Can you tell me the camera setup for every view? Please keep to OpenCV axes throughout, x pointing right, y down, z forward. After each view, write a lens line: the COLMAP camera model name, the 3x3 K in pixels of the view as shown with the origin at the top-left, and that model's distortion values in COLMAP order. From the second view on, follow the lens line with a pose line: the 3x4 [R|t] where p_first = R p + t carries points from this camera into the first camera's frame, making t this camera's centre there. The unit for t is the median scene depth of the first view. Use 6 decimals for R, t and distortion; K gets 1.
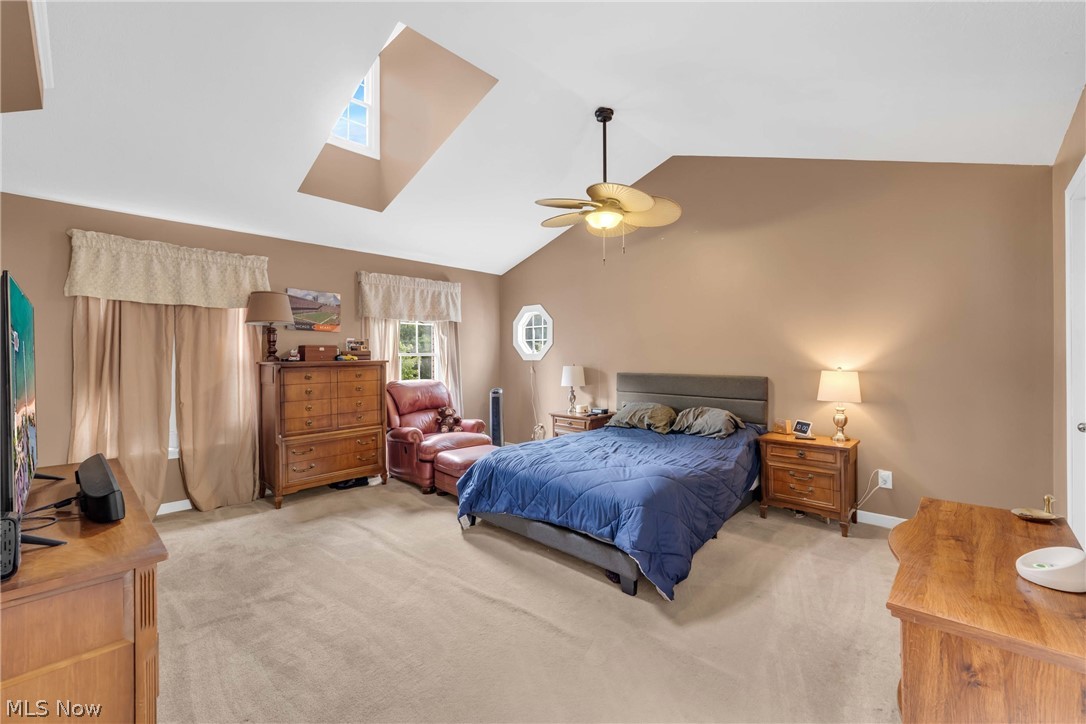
lens RADIAL K [[452.1, 0, 542.2], [0, 452.1, 348.4], [0, 0, 1]] dist [0.001540, 0.000137]
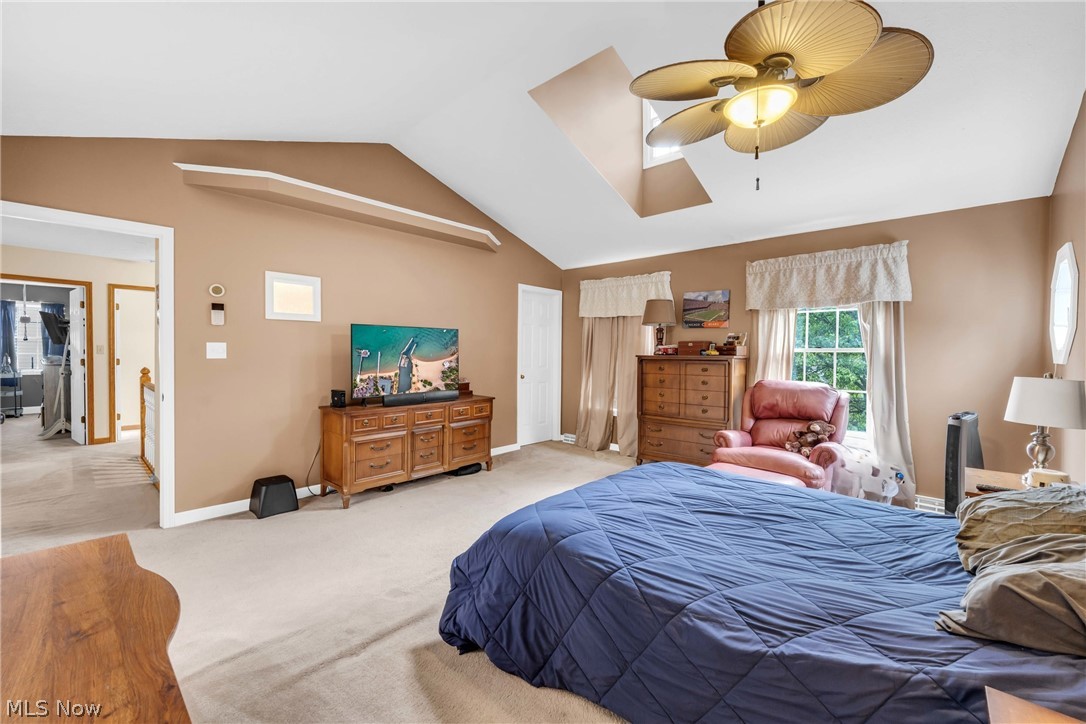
lens RADIAL K [[440.1, 0, 540.6], [0, 440.1, 352.5], [0, 0, 1]] dist [-0.002028, -0.000168]
pose [[0.015503, 0.008415, -0.999844, 0.550527], [0.005348, 0.999950, 0.008499, 0.009492], [0.999866, -0.005479, 0.015457, 0.587355]]
